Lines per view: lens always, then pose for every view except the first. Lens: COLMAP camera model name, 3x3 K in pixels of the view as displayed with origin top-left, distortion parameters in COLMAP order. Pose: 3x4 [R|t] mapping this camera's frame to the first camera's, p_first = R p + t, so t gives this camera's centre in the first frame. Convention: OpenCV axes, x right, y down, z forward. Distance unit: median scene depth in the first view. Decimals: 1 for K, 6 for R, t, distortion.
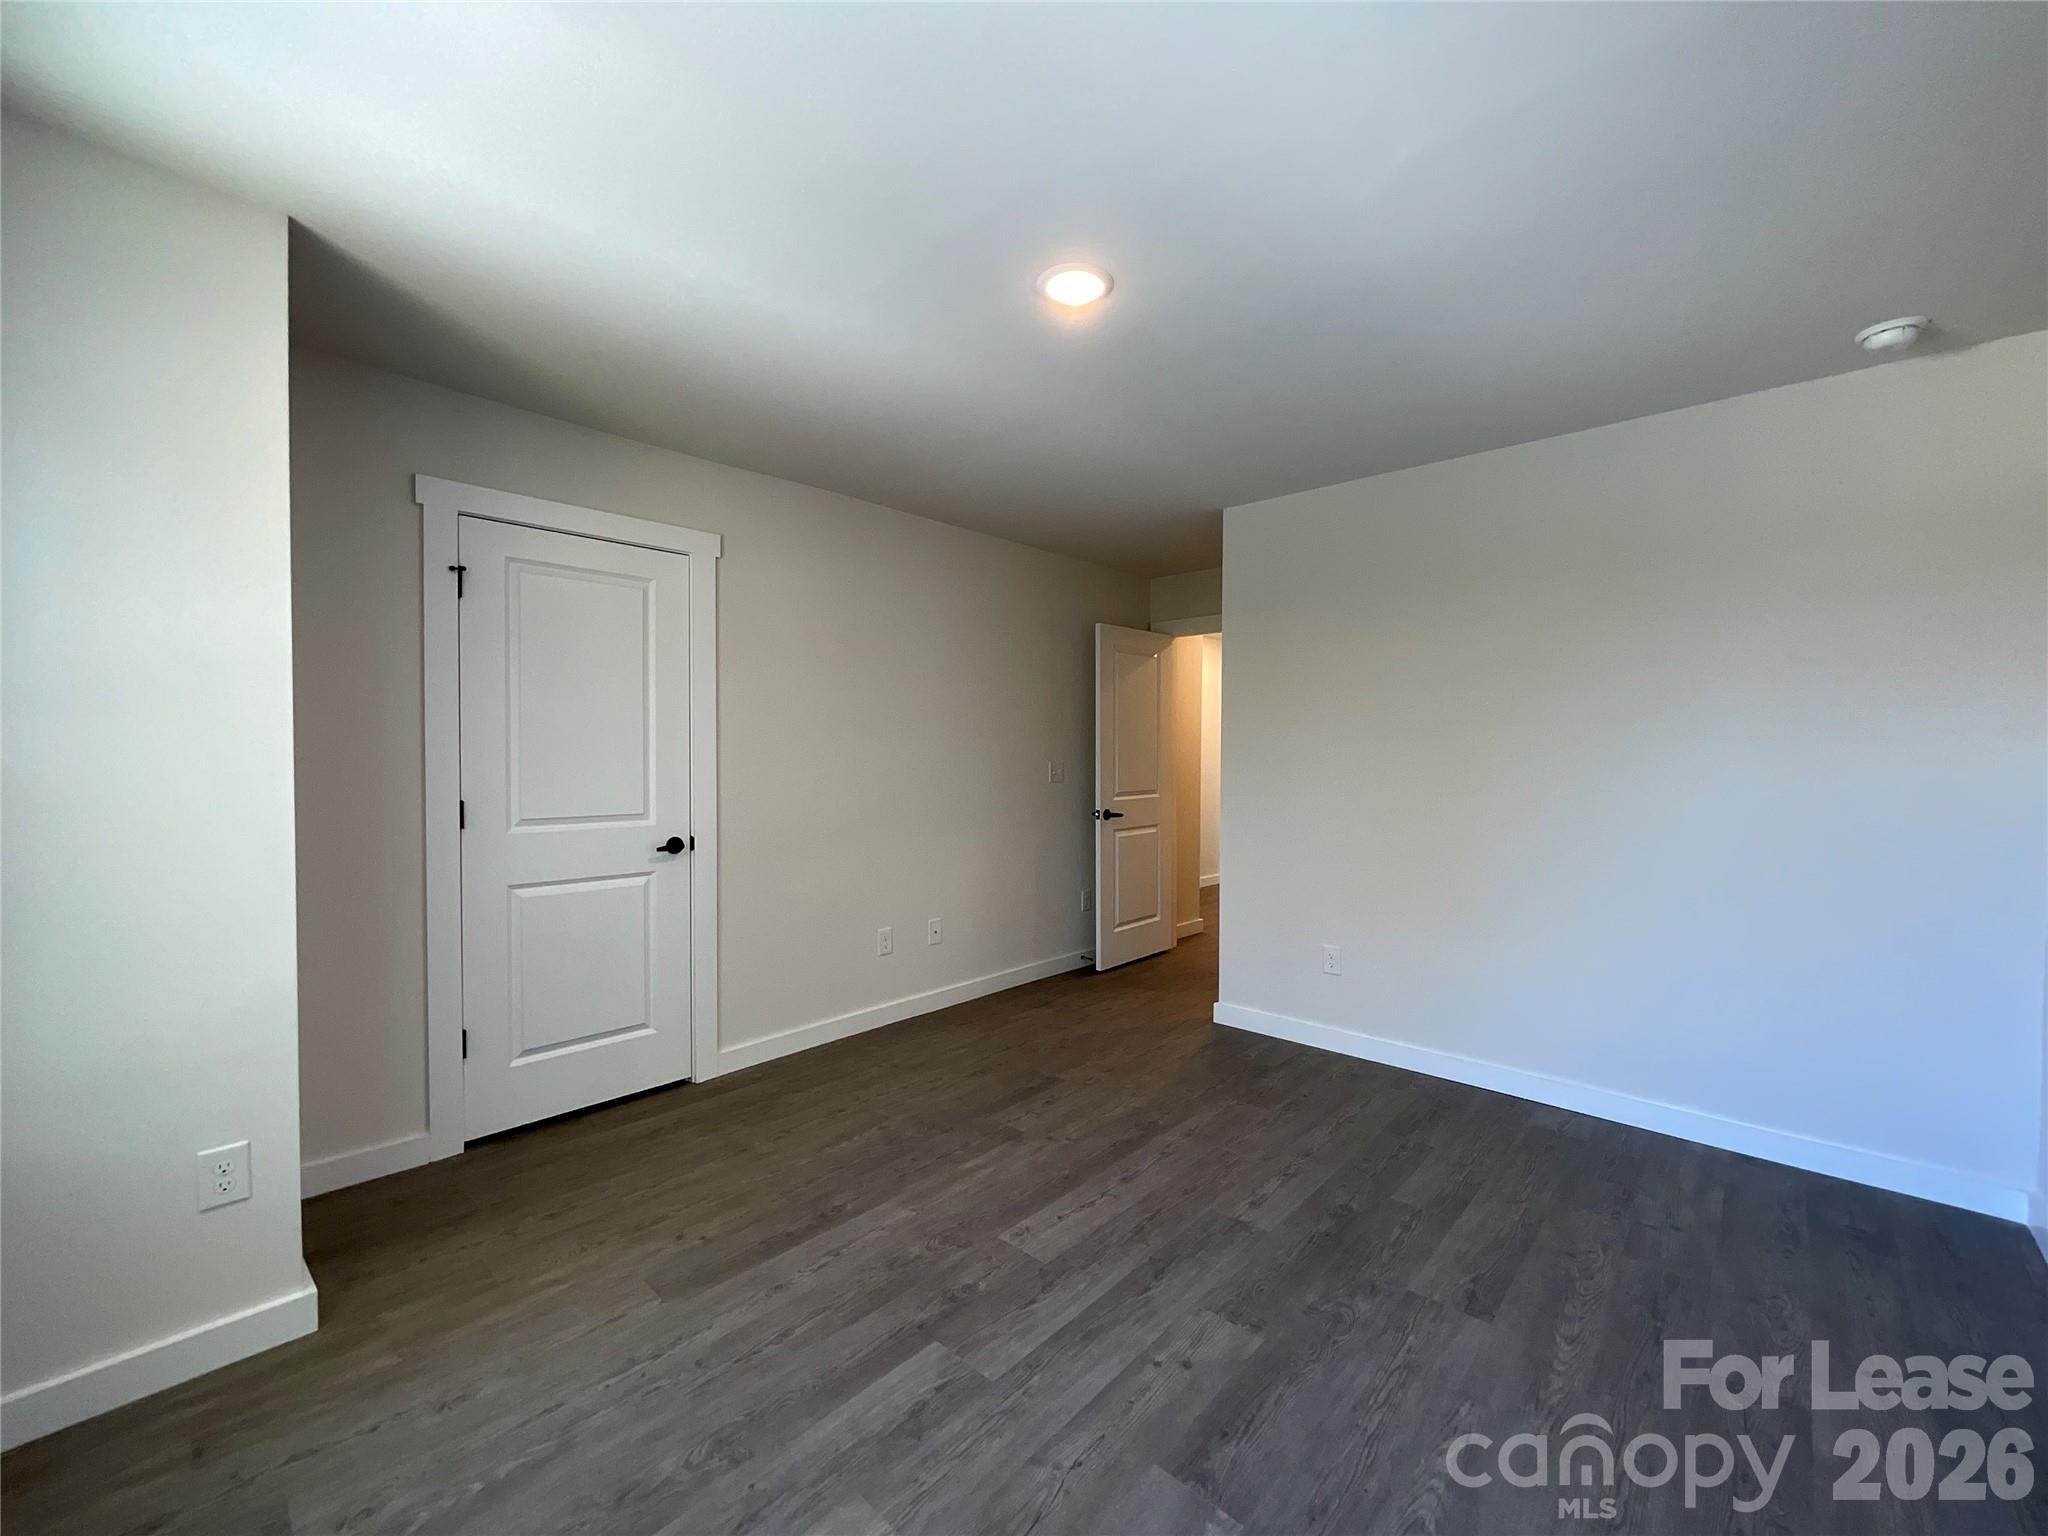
lens RADIAL K [[827.6, 0, 1024.0], [0, 827.6, 768.0], [0, 0, 1]] dist [-0.001065, -0.000304]
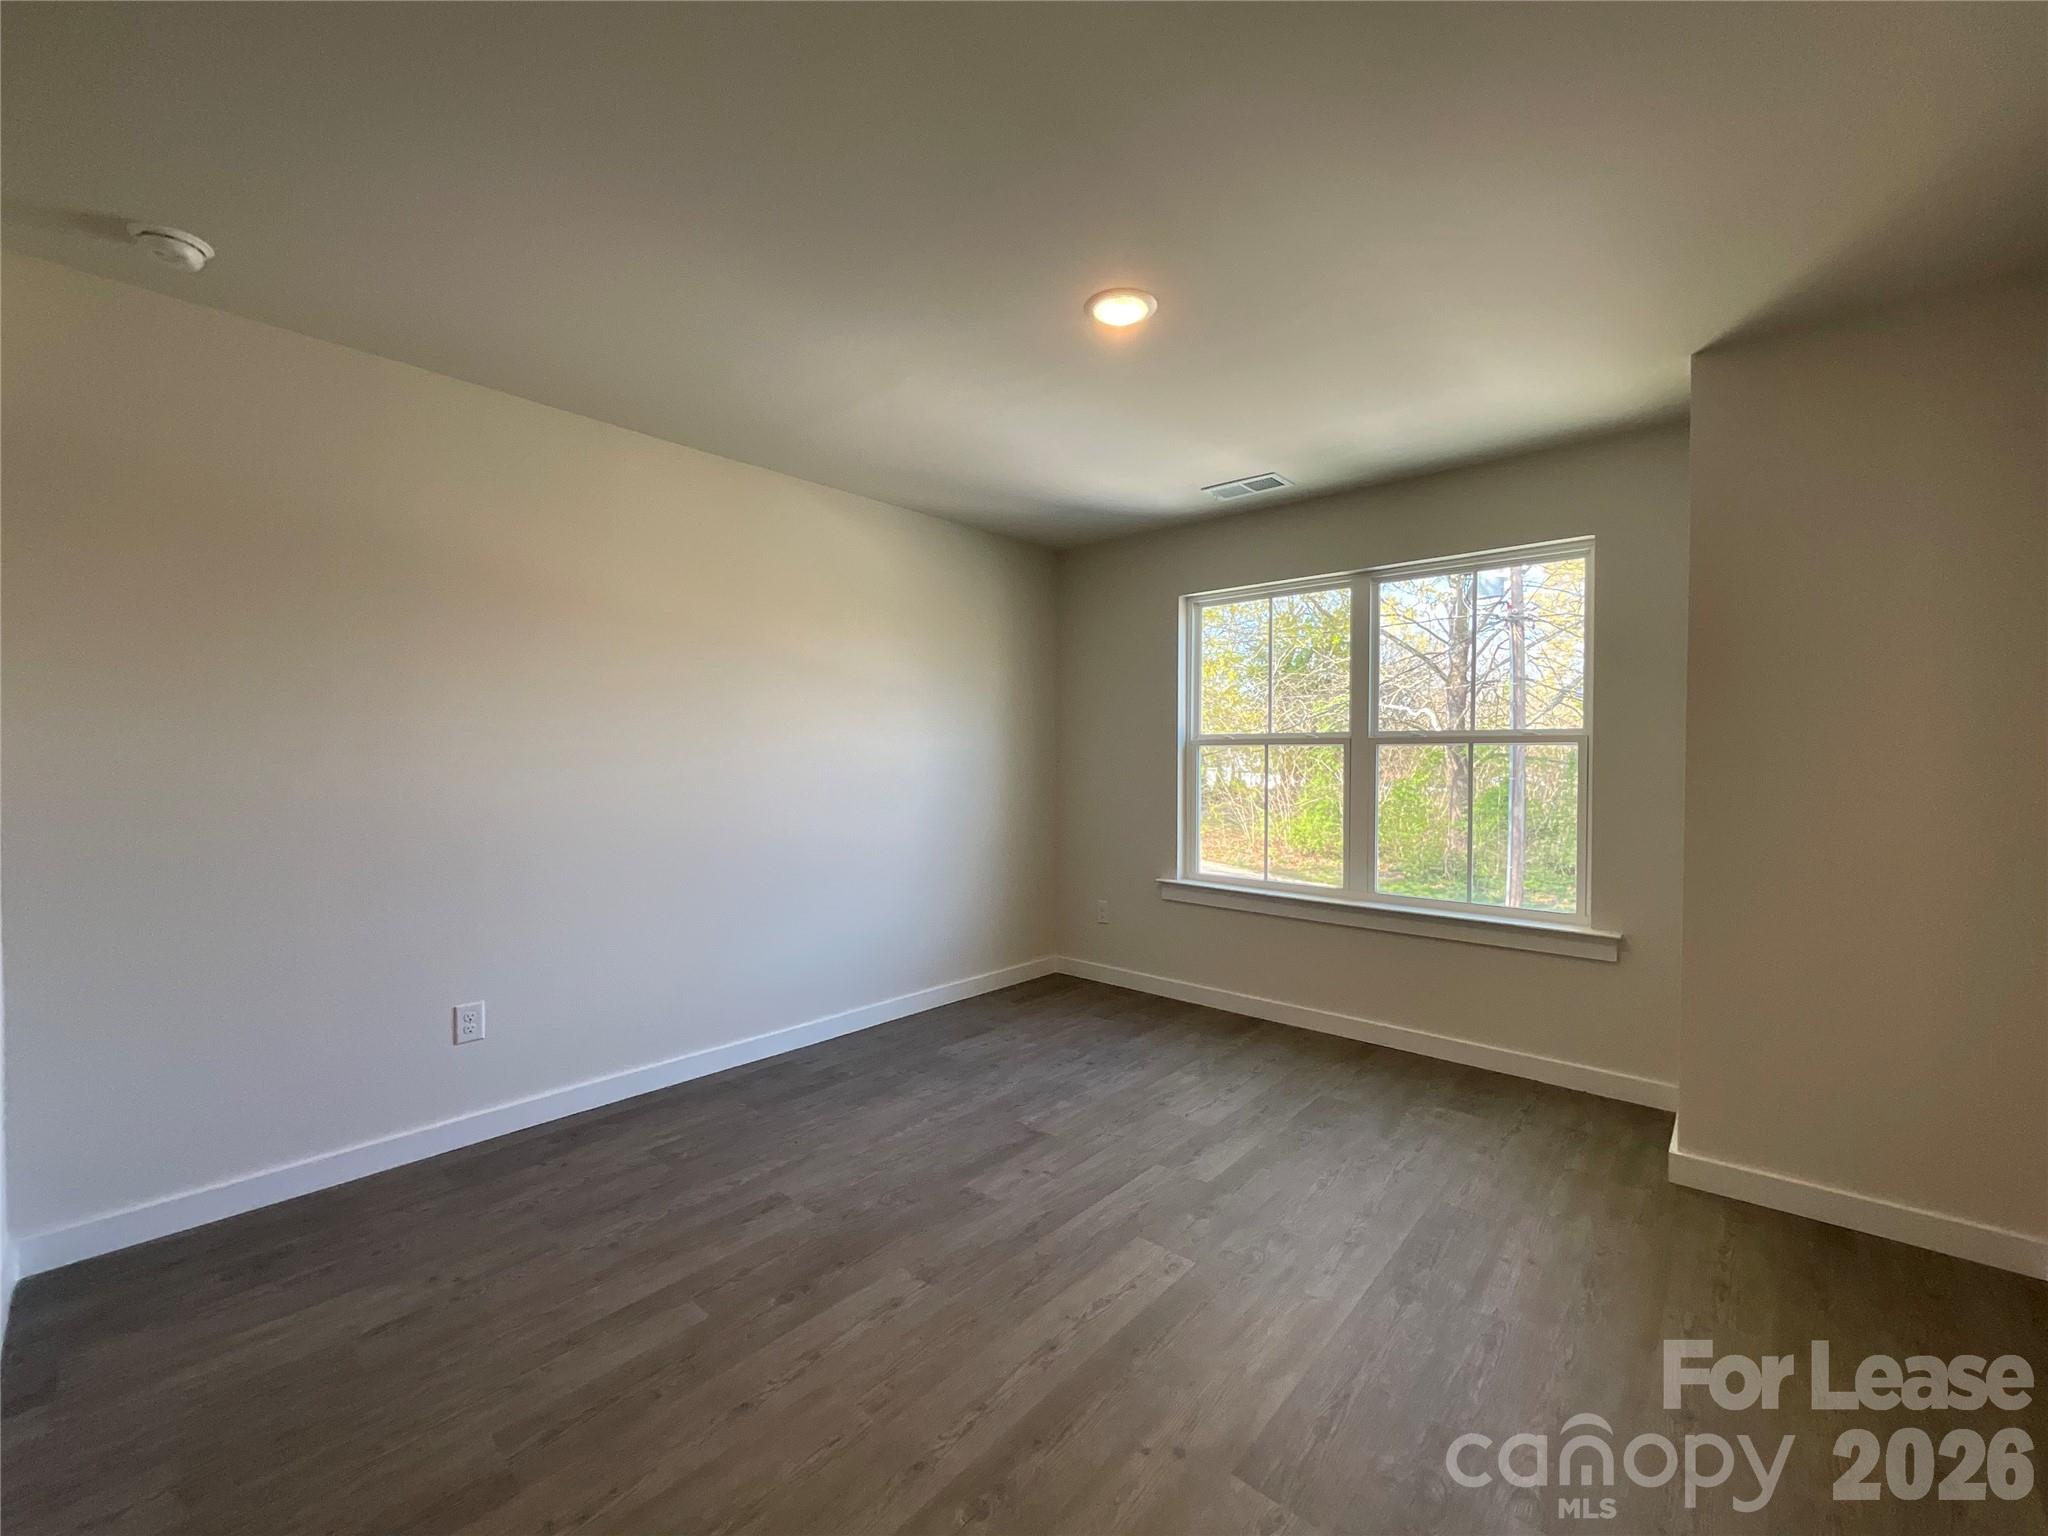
lens RADIAL K [[827.6, 0, 1024.0], [0, 827.6, 768.0], [0, 0, 1]] dist [-0.001065, -0.000304]
pose [[-0.999797, -0.006081, -0.019198, 0.195698], [-0.006640, 0.999552, 0.029195, -0.018818], [0.019012, 0.029316, -0.999389, 2.039029]]
